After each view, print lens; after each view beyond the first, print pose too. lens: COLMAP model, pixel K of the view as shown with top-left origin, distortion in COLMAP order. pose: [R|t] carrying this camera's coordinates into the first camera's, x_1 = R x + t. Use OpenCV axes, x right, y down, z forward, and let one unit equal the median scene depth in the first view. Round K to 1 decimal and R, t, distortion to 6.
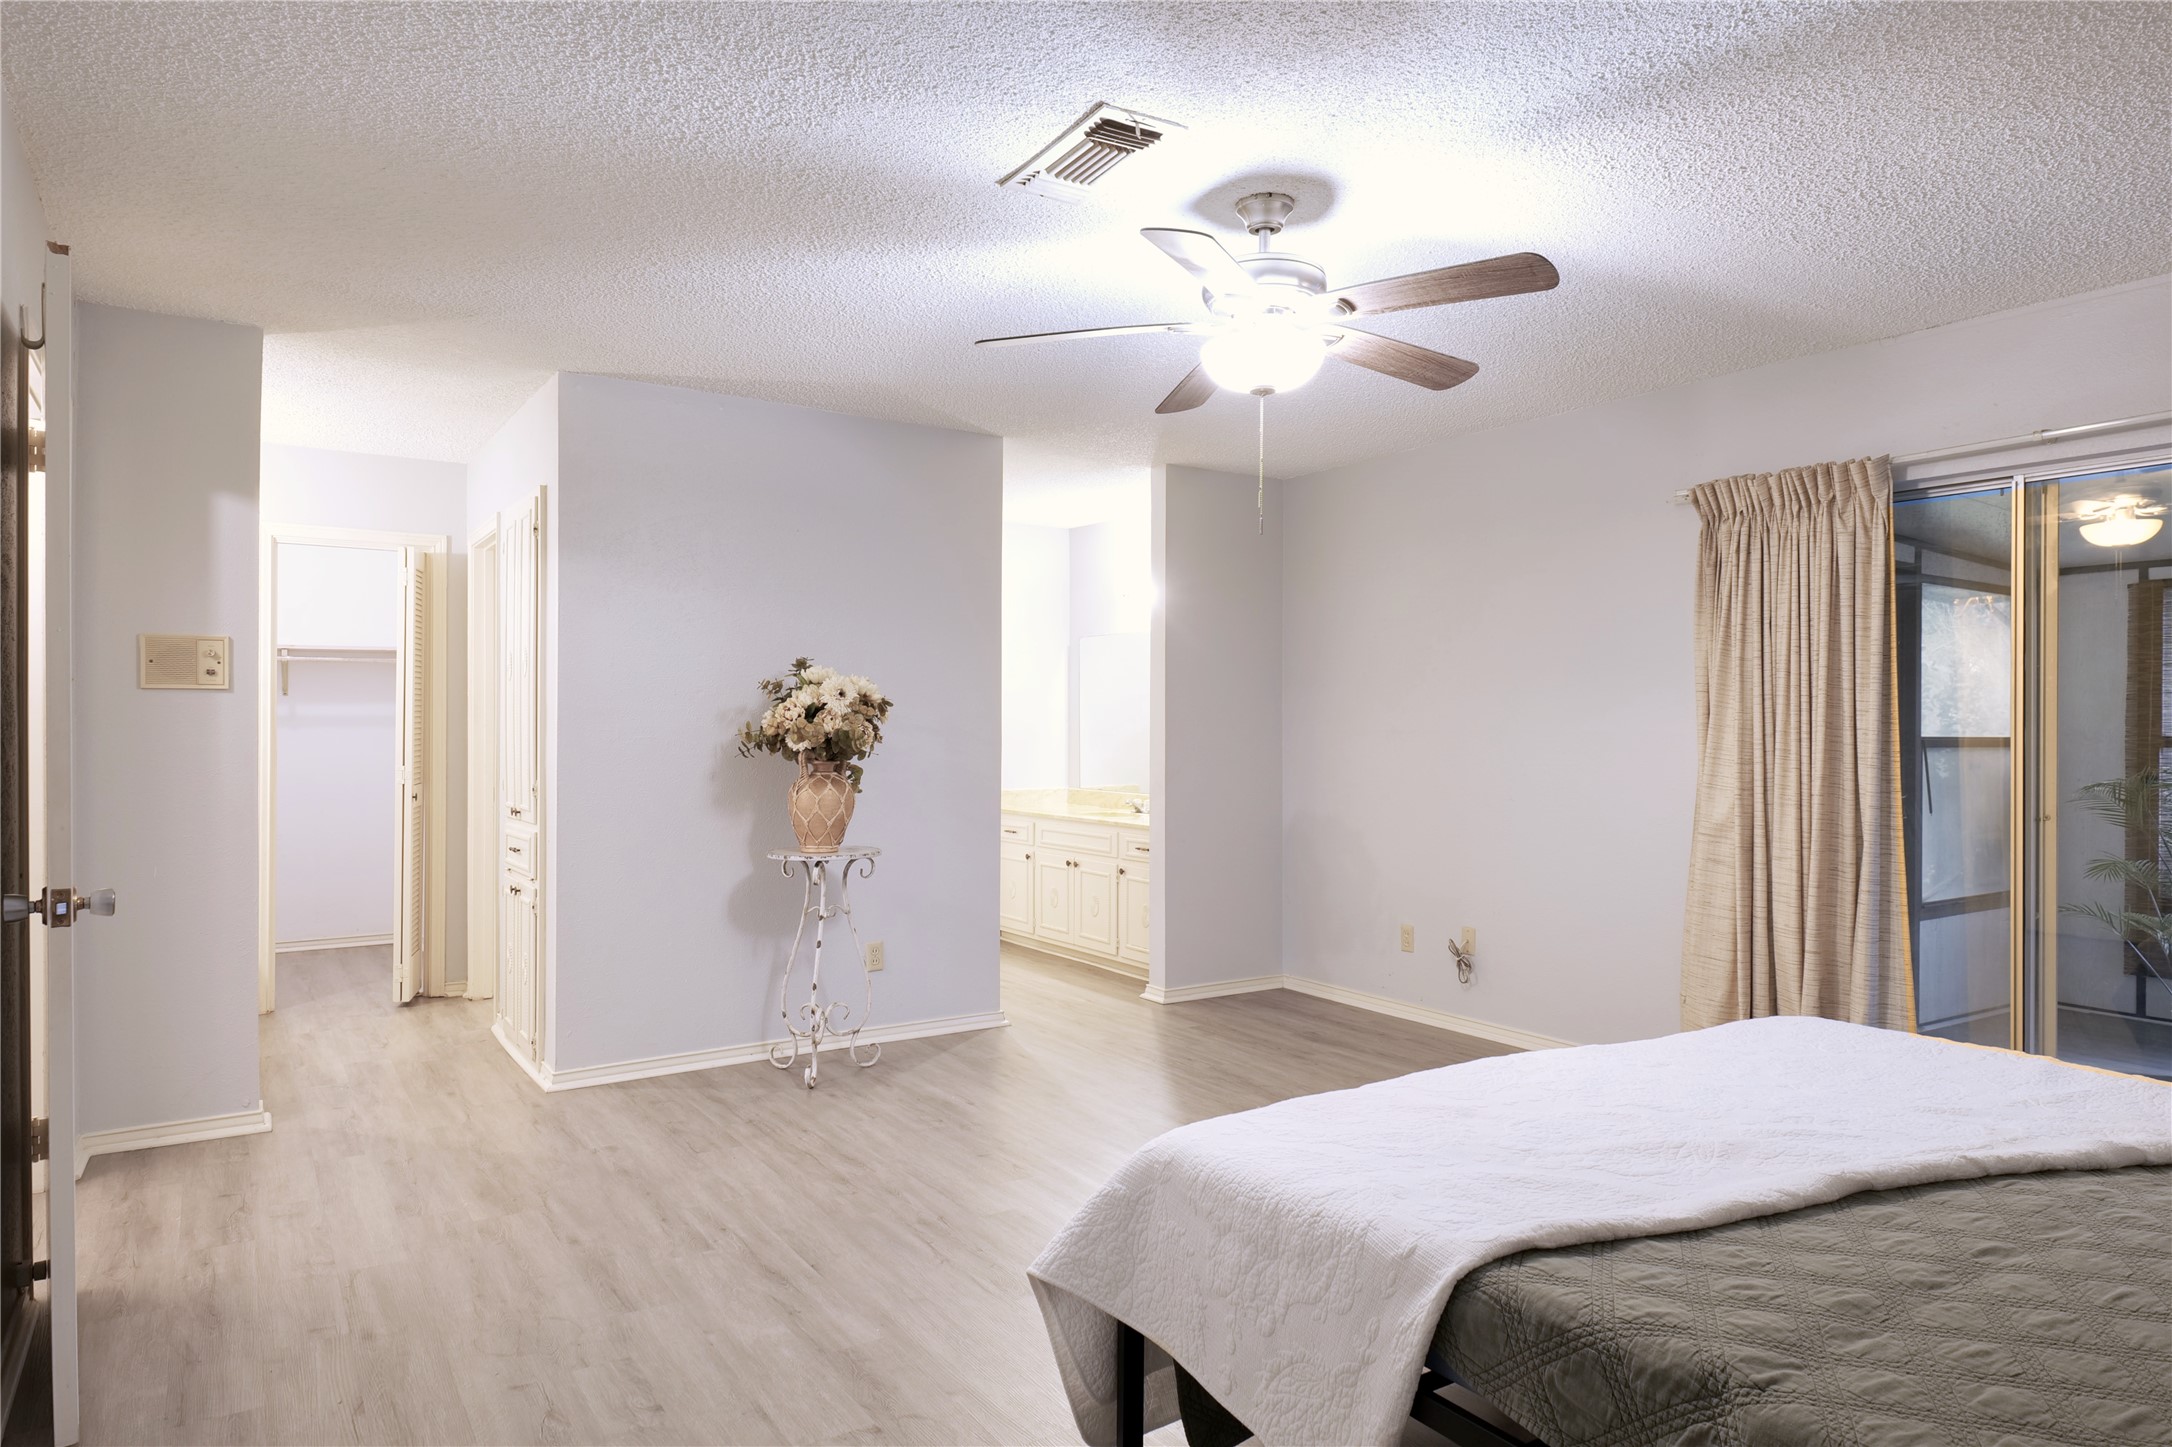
lens RADIAL K [[1279.7, 0, 1095.0], [0, 1279.7, 725.5], [0, 0, 1]] dist [-0.027348, 0.014086]
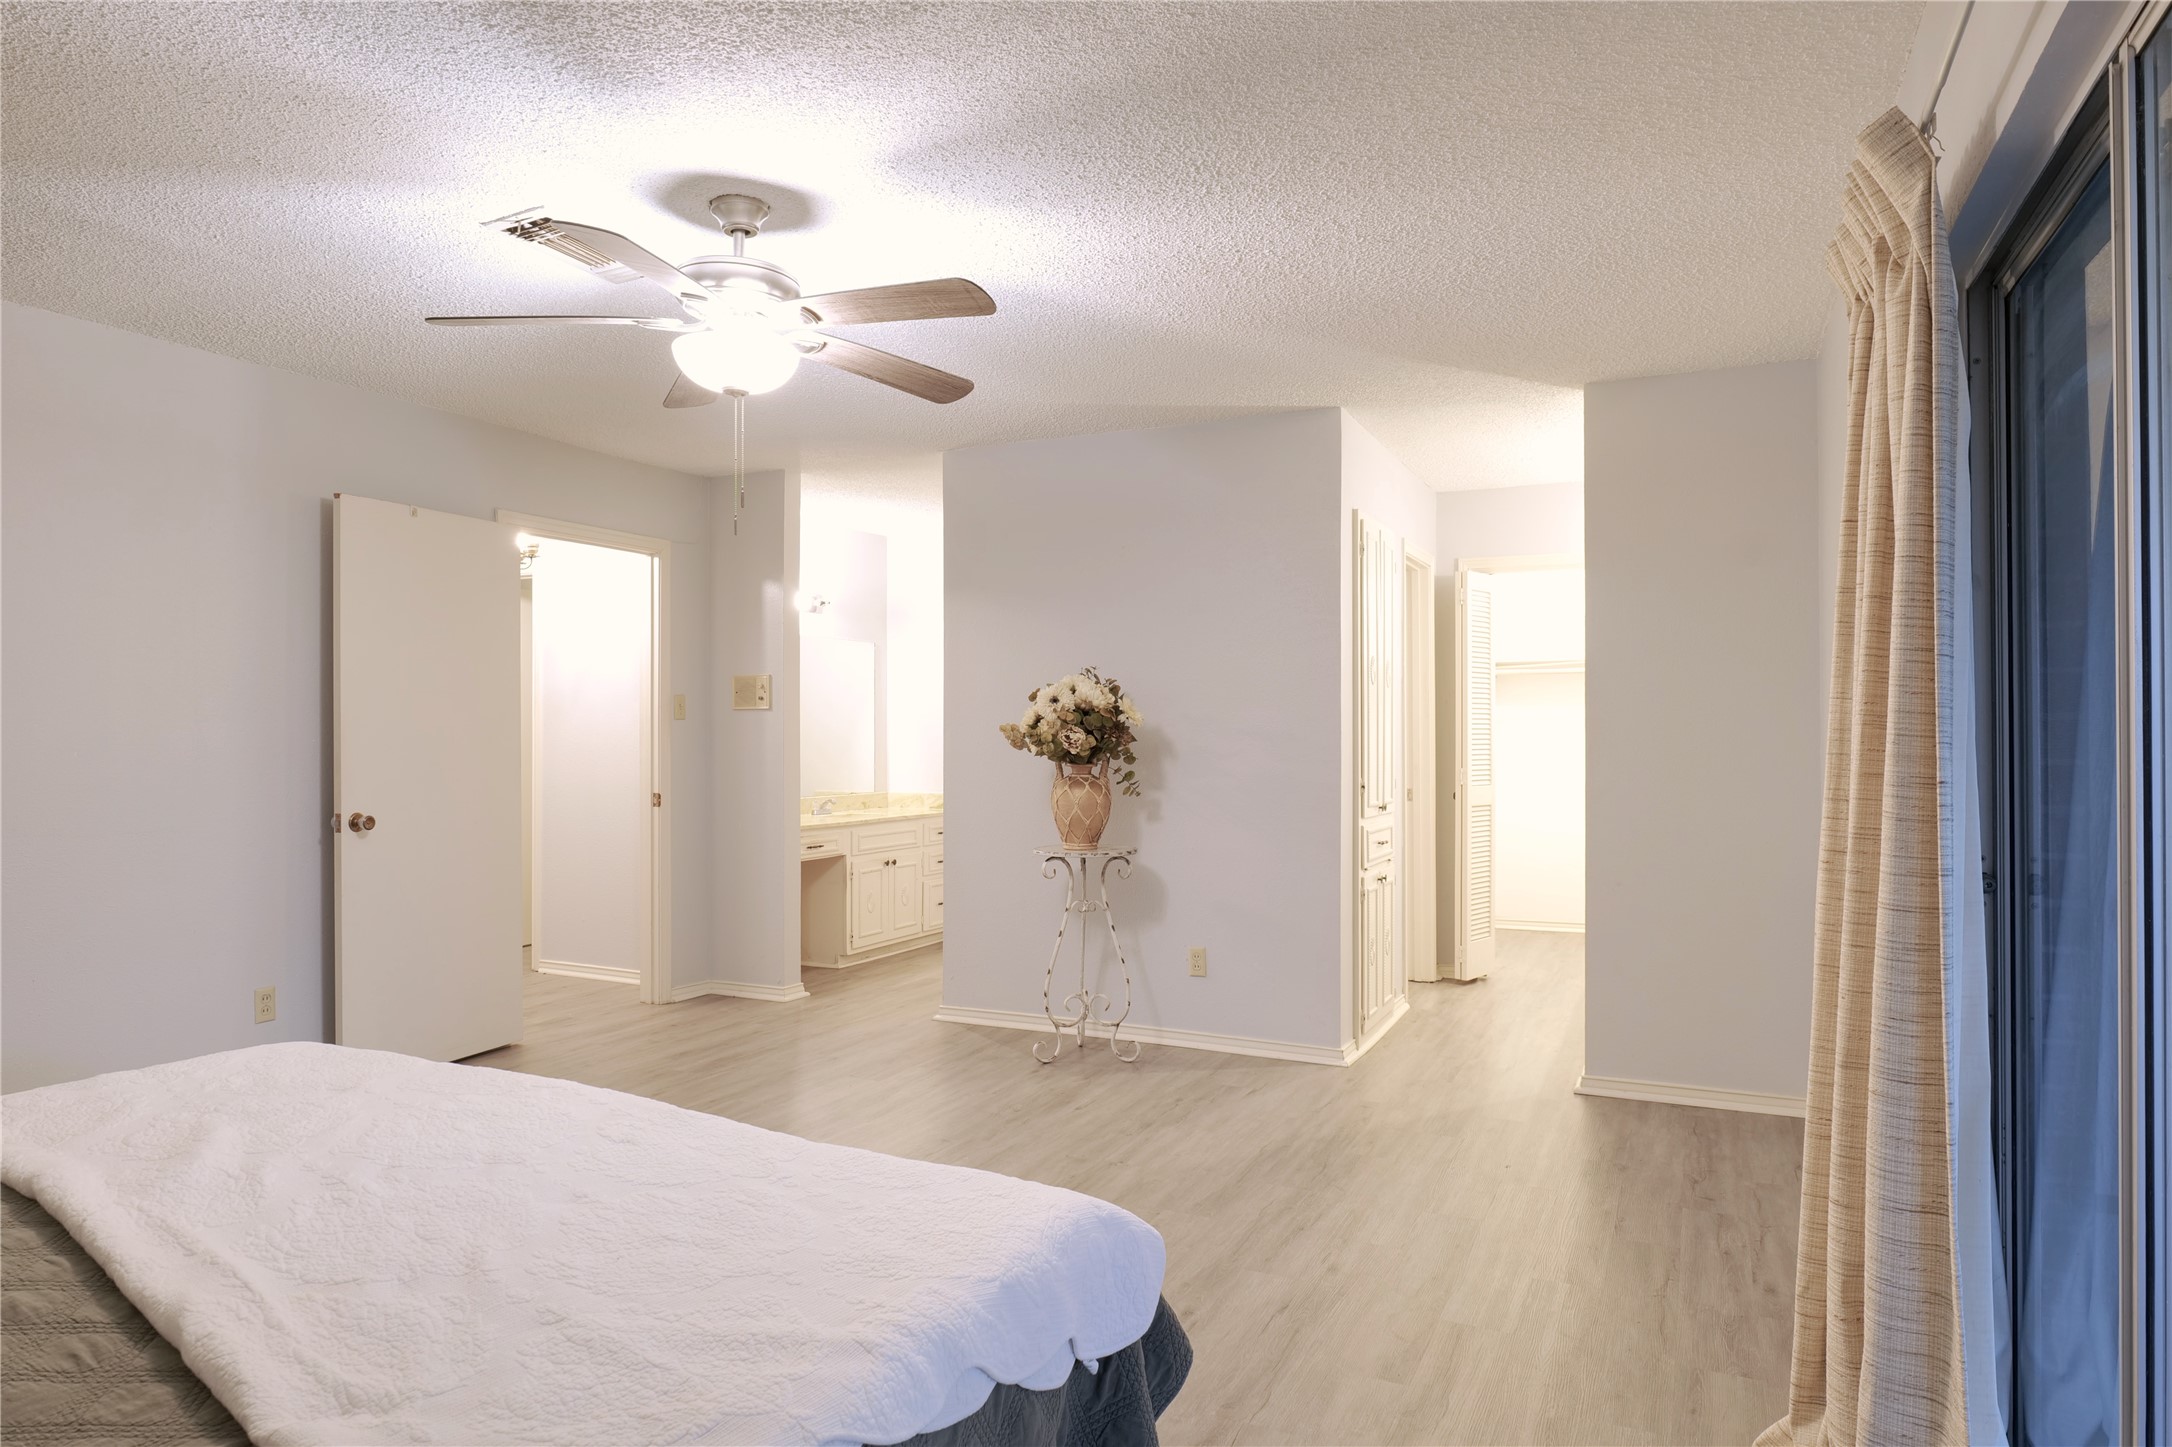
lens RADIAL K [[1279.7, 0, 1095.0], [0, 1279.7, 725.5], [0, 0, 1]] dist [-0.027348, 0.014086]
pose [[0.511843, -0.009185, -0.859030, 0.761719], [0.003722, 0.999957, -0.008474, 0.005427], [0.859071, 0.001140, 0.511855, 0.494414]]
